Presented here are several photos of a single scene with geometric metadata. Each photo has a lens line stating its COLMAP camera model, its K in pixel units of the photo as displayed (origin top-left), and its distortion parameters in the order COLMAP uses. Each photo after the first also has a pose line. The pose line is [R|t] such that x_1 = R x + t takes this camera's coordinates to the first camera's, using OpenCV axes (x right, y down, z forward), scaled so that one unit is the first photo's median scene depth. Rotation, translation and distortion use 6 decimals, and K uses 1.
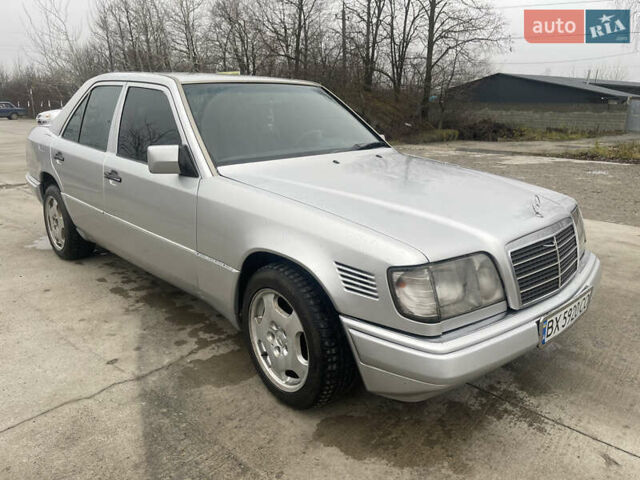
lens RADIAL K [[486.1, 0, 325.7], [0, 486.1, 240.1], [0, 0, 1]] dist [0.072437, -0.100826]
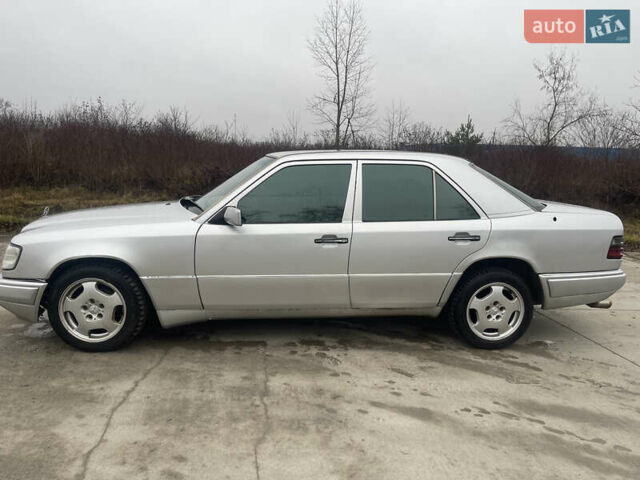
lens RADIAL K [[487.2, 0, 320.9], [0, 487.2, 240.1], [0, 0, 1]] dist [0.063426, -0.083508]
pose [[-0.618345, 0.107305, -0.778547, 1.071551], [-0.259504, 0.907195, 0.331142, -0.749758], [0.741827, 0.406796, -0.533114, 2.424806]]
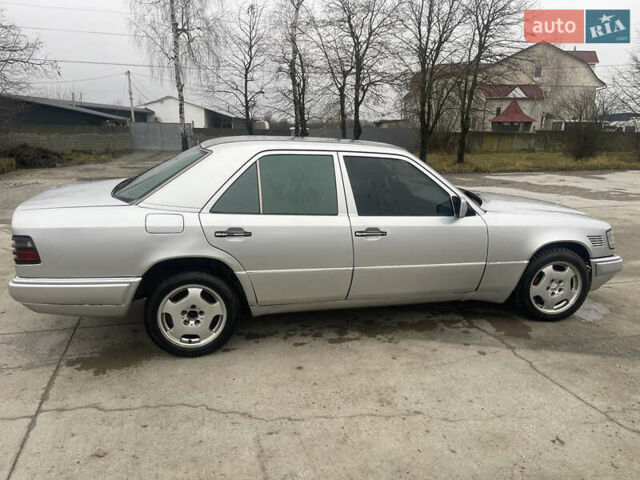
lens RADIAL K [[486.1, 0, 324.8], [0, 486.1, 238.9], [0, 0, 1]] dist [0.072437, -0.100826]
pose [[0.518861, -0.199013, 0.831371, -1.786860], [0.227208, 0.969649, 0.090313, -0.301698], [-0.824112, 0.142035, 0.548330, 0.561674]]
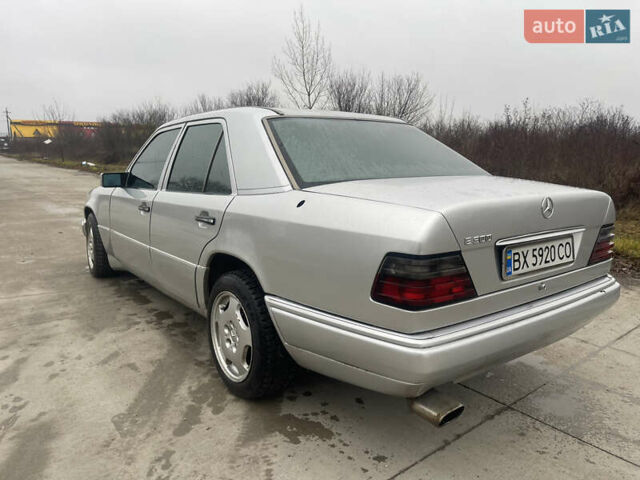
lens RADIAL K [[486.1, 0, 326.1], [0, 486.1, 242.7], [0, 0, 1]] dist [0.072437, -0.100826]
pose [[-0.992085, -0.036370, 0.120185, -0.699948], [0.021382, 0.894224, 0.447110, -0.799709], [-0.123733, 0.446141, -0.886368, 2.875805]]
